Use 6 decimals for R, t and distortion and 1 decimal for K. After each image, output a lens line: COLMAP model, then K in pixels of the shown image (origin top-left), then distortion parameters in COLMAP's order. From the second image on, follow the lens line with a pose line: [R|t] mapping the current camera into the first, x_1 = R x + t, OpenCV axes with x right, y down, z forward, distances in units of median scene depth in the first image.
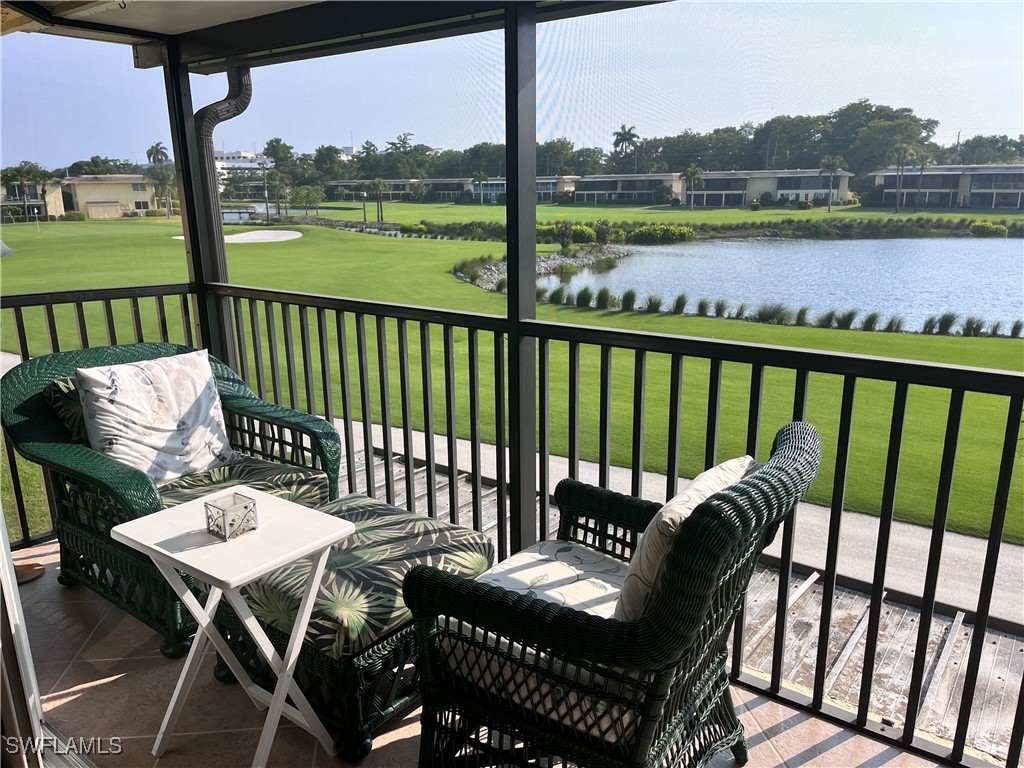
lens RADIAL K [[769.1, 0, 512.5], [0, 769.1, 387.9], [0, 0, 1]] dist [-0.000221, -0.009406]
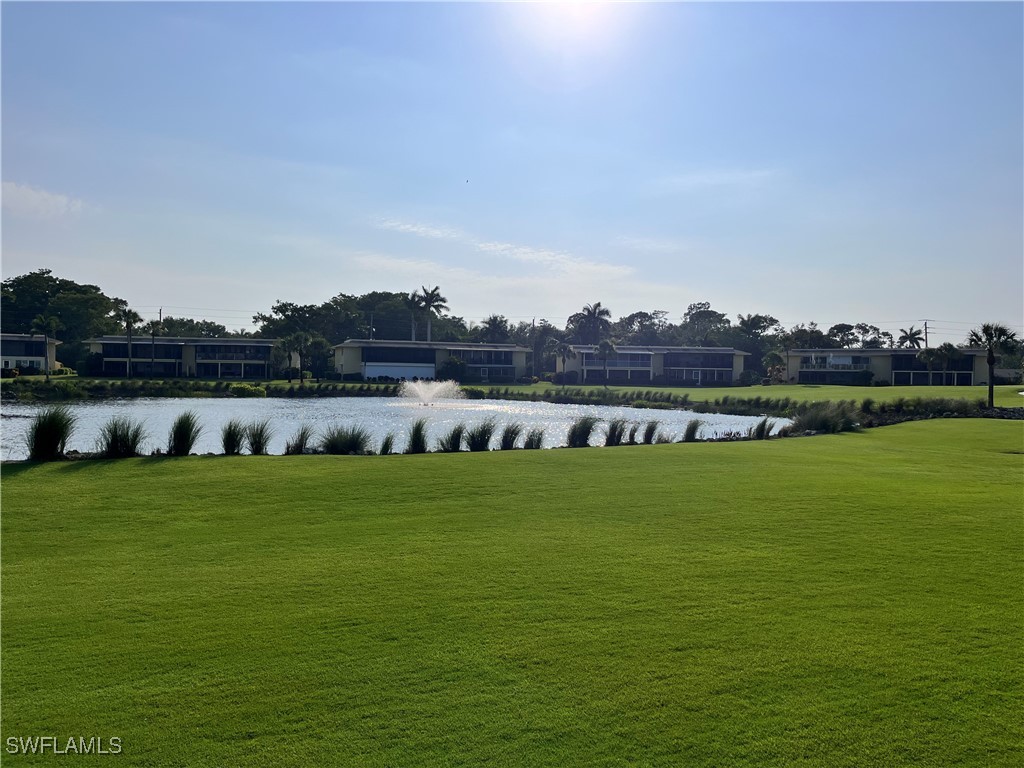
lens RADIAL K [[769.1, 0, 514.5], [0, 769.1, 385.9], [0, 0, 1]] dist [-0.000221, -0.009406]
pose [[0.545937, 0.013379, 0.837719, -0.015700], [0.188408, 0.972302, -0.138313, -0.008151], [-0.816367, 0.233344, 0.528295, 0.136522]]
